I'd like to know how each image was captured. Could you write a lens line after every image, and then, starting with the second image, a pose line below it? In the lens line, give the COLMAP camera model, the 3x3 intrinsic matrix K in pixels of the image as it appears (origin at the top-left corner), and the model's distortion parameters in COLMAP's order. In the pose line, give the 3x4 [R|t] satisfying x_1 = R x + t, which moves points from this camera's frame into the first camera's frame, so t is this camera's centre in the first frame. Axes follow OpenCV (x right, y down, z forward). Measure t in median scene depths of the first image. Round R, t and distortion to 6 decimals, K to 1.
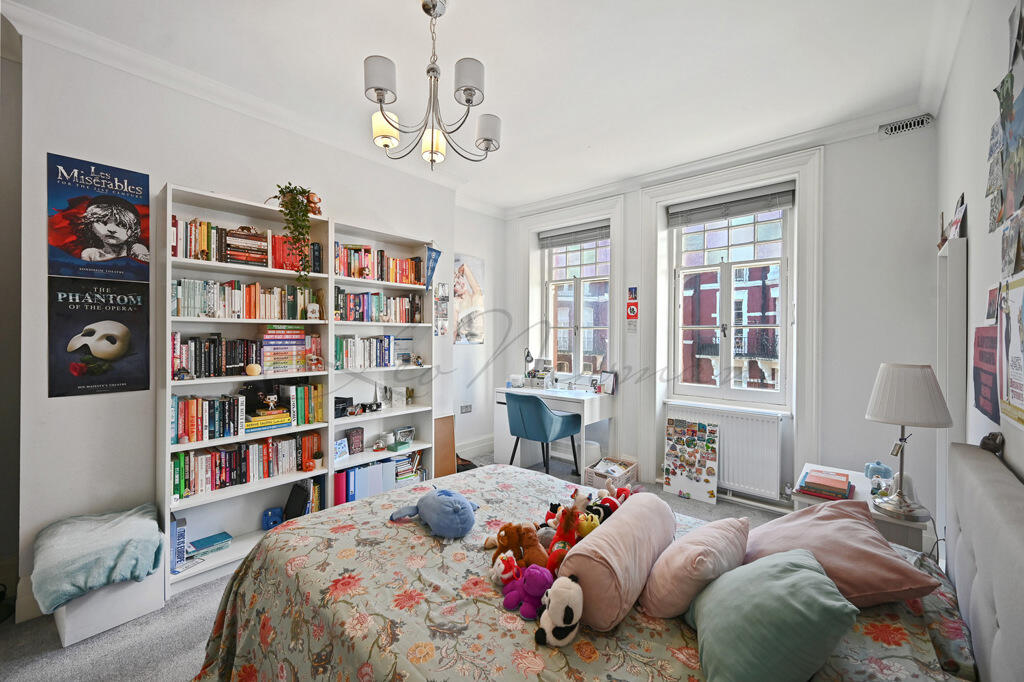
lens RADIAL K [[408.3, 0, 517.0], [0, 408.3, 335.5], [0, 0, 1]] dist [-0.000378, 0.000411]
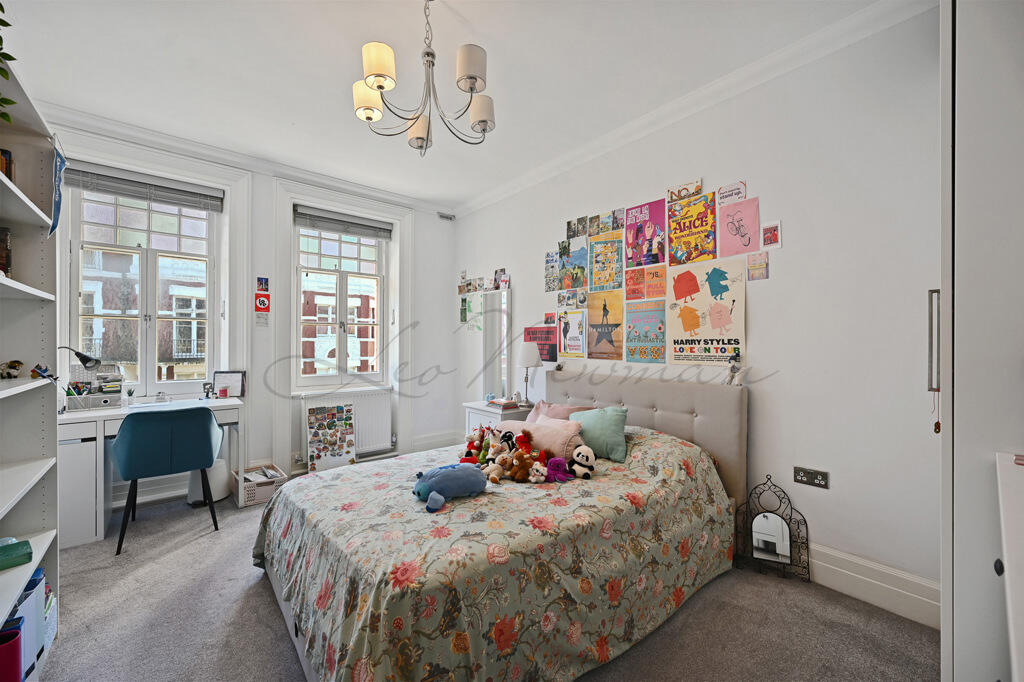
lens RADIAL K [[408.3, 0, 507.9], [0, 408.3, 343.1], [0, 0, 1]] dist [-0.000378, 0.000411]
pose [[0.142157, -0.008287, 0.989809, -0.628037], [-0.000302, 0.999965, 0.008416, 0.025750], [-0.989844, -0.001495, 0.142149, 0.356674]]
